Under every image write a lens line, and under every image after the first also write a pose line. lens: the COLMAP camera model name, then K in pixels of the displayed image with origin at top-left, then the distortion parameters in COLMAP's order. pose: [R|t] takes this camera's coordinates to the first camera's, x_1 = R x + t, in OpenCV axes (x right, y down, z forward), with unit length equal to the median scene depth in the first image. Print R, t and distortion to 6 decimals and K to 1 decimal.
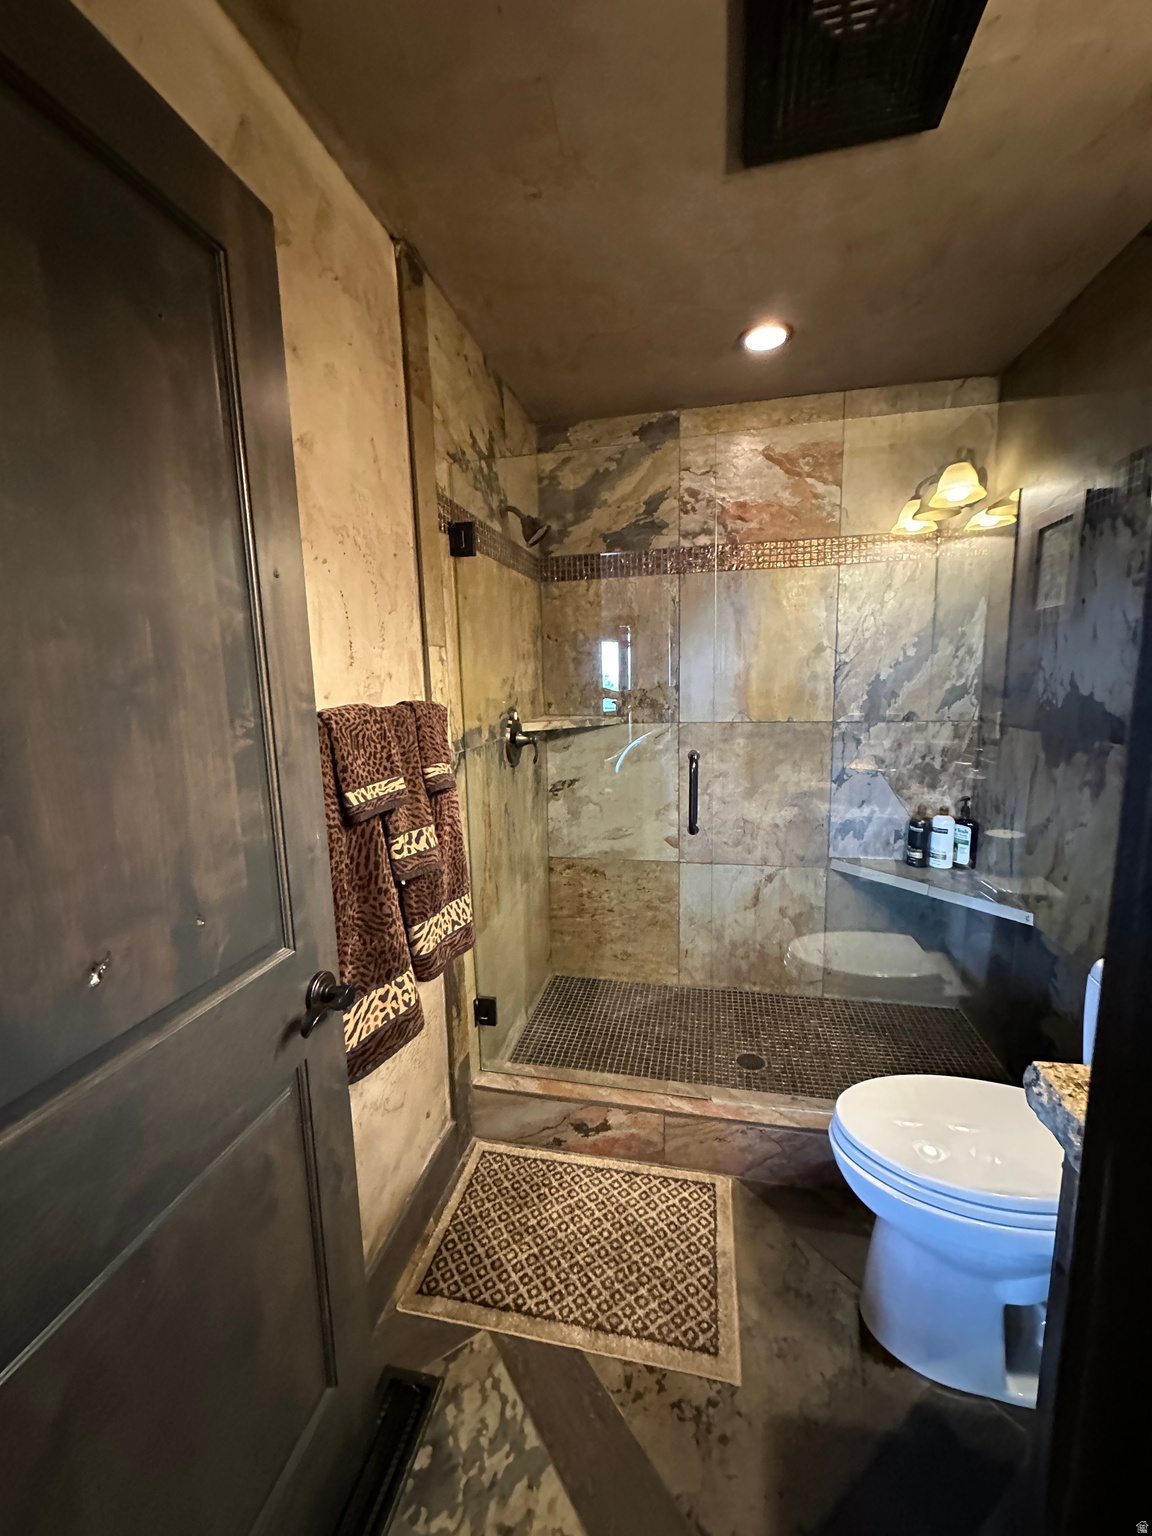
lens RADIAL K [[610.3, 0, 572.9], [0, 610.3, 767.7], [0, 0, 1]] dist [-0.001484, -0.000003]
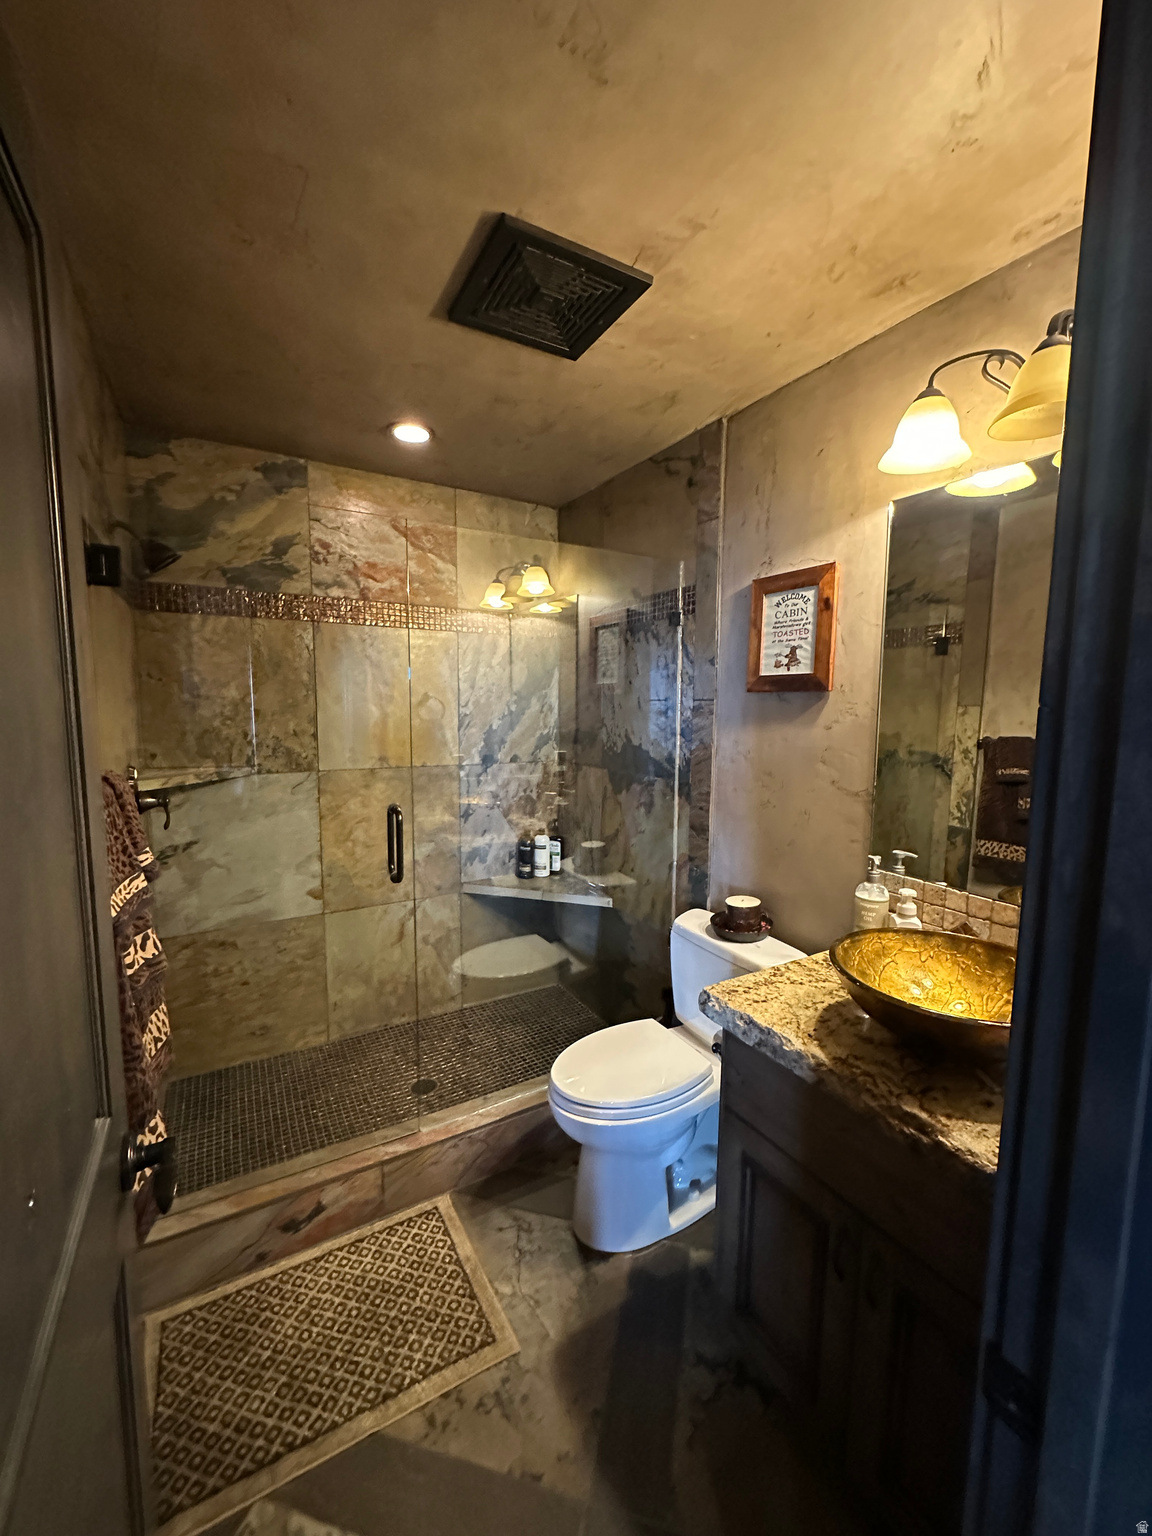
lens RADIAL K [[610.3, 0, 572.9], [0, 610.3, 767.7], [0, 0, 1]] dist [-0.001484, -0.000003]
pose [[0.739598, -0.041225, 0.671785, -0.204168], [0.073466, 0.997103, -0.019694, -0.033626], [-0.669027, 0.063919, 0.740484, 0.000224]]
